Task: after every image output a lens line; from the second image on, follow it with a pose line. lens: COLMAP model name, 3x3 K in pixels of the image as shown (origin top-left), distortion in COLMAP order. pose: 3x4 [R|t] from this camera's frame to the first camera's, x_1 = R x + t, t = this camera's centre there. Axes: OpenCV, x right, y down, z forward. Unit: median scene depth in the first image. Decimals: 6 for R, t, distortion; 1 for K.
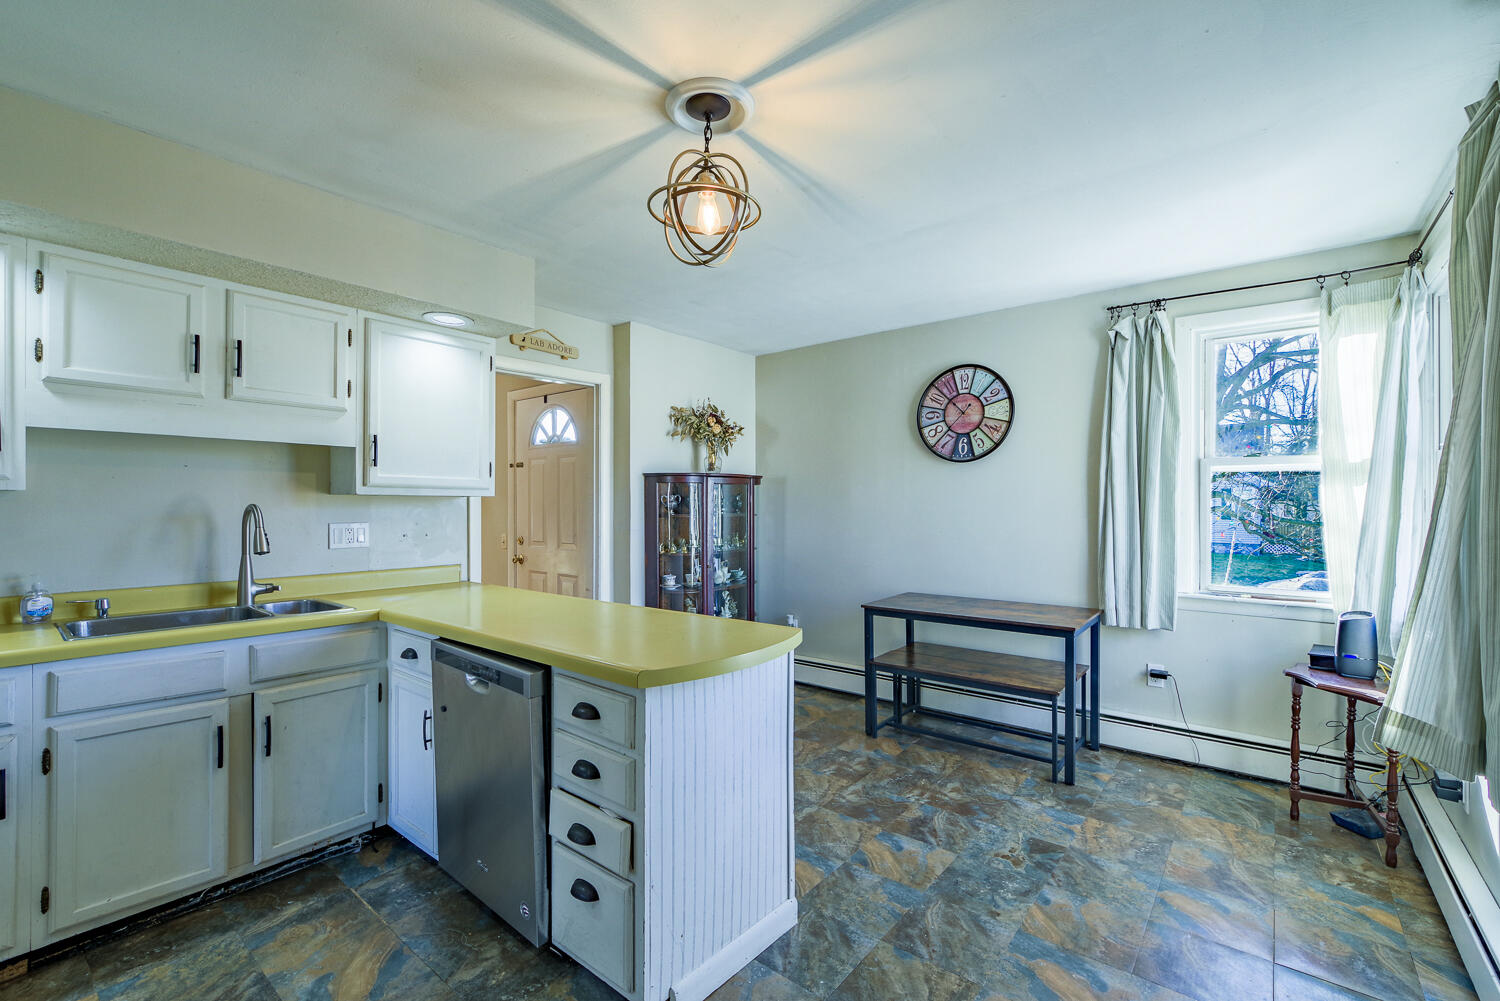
lens RADIAL K [[651.8, 0, 742.4], [0, 651.8, 508.3], [0, 0, 1]] dist [-0.007554, 0.000008]
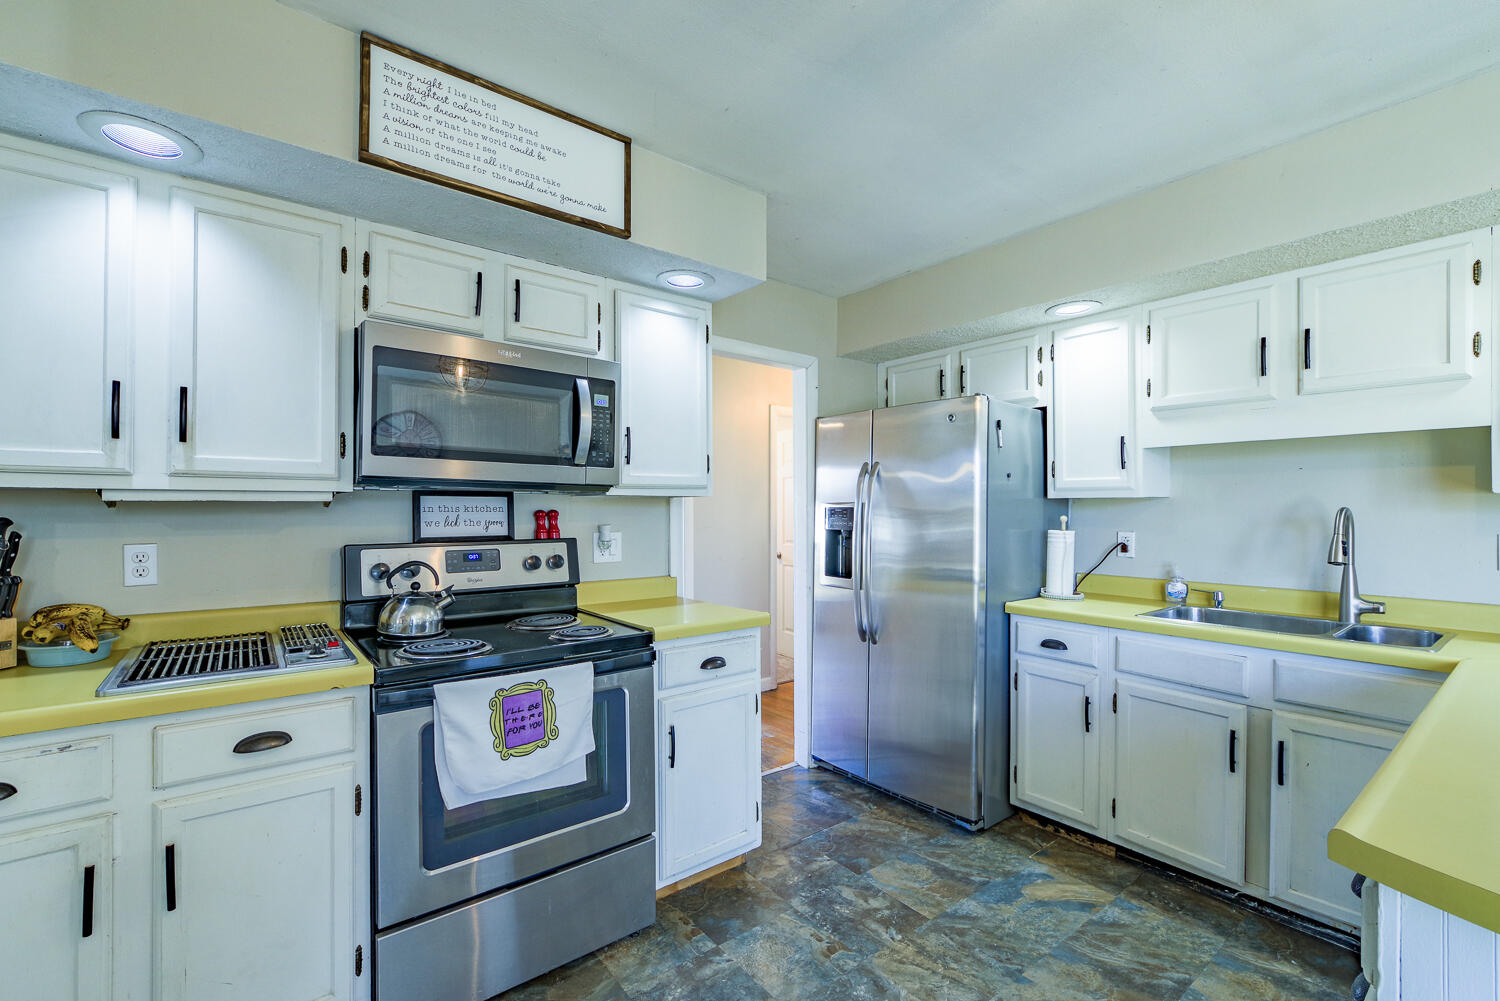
lens RADIAL K [[651.8, 0, 741.1], [0, 651.8, 506.1], [0, 0, 1]] dist [-0.007554, 0.000008]
pose [[-0.231840, -0.002397, -0.972751, 0.328809], [-0.004938, 0.999987, -0.001287, -0.003784], [0.972741, 0.004505, -0.231849, 0.476396]]
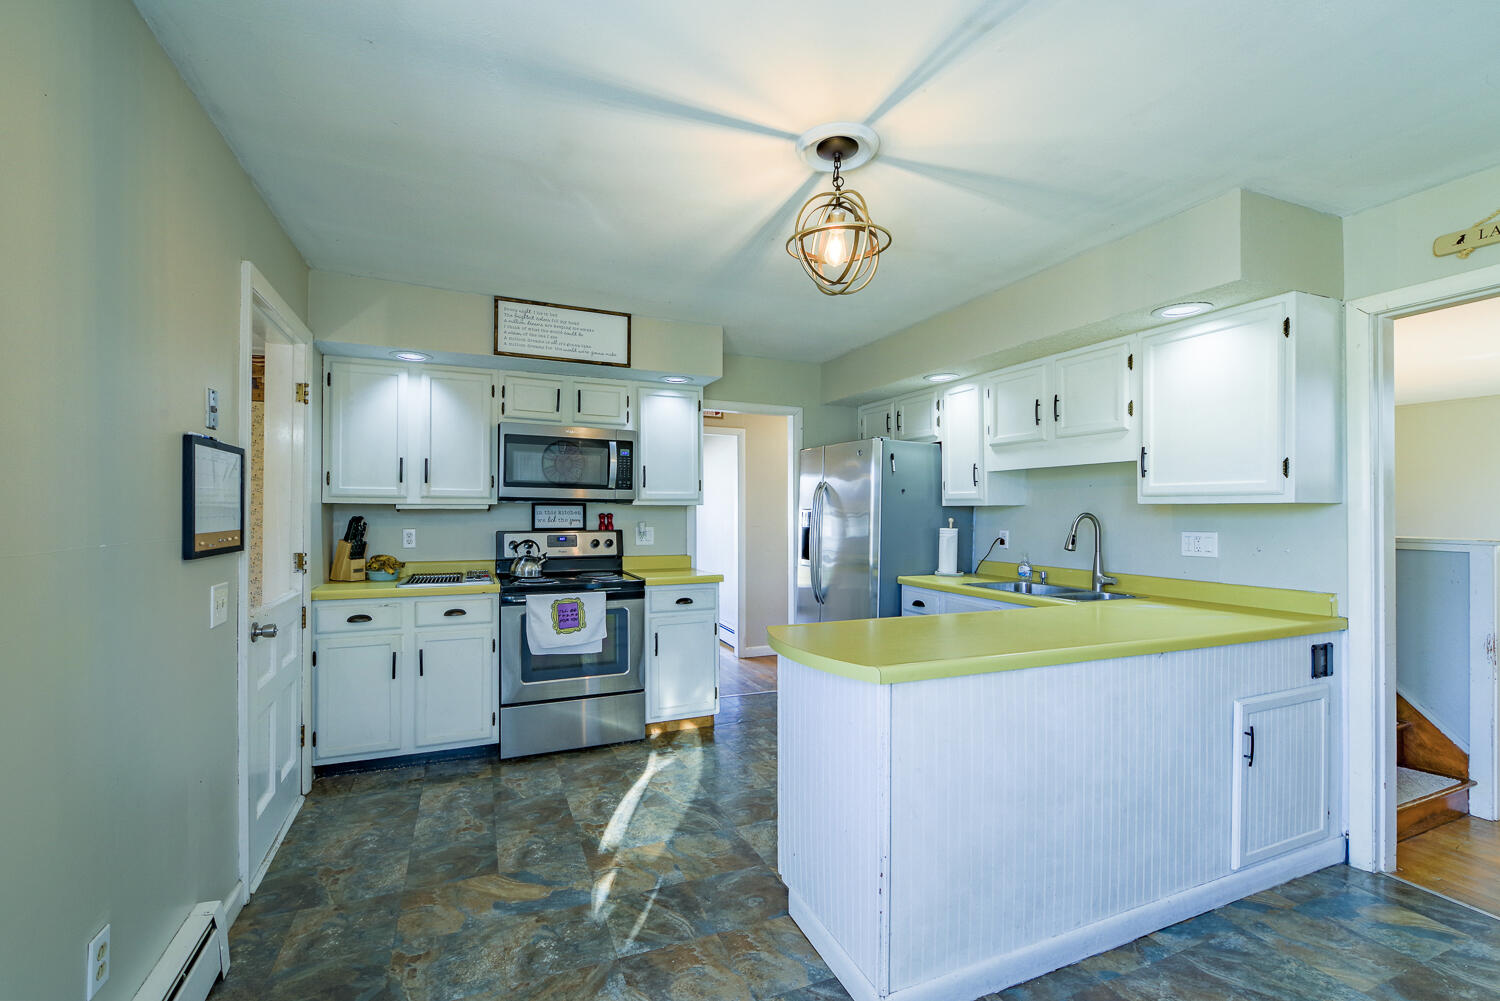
lens RADIAL K [[651.8, 0, 754.5], [0, 651.8, 510.7], [0, 0, 1]] dist [-0.007554, 0.000008]
pose [[-0.459992, -0.001180, -0.887922, 0.832095], [-0.006180, 0.999979, 0.001873, -0.011276], [0.887902, 0.006349, -0.459989, 1.174296]]
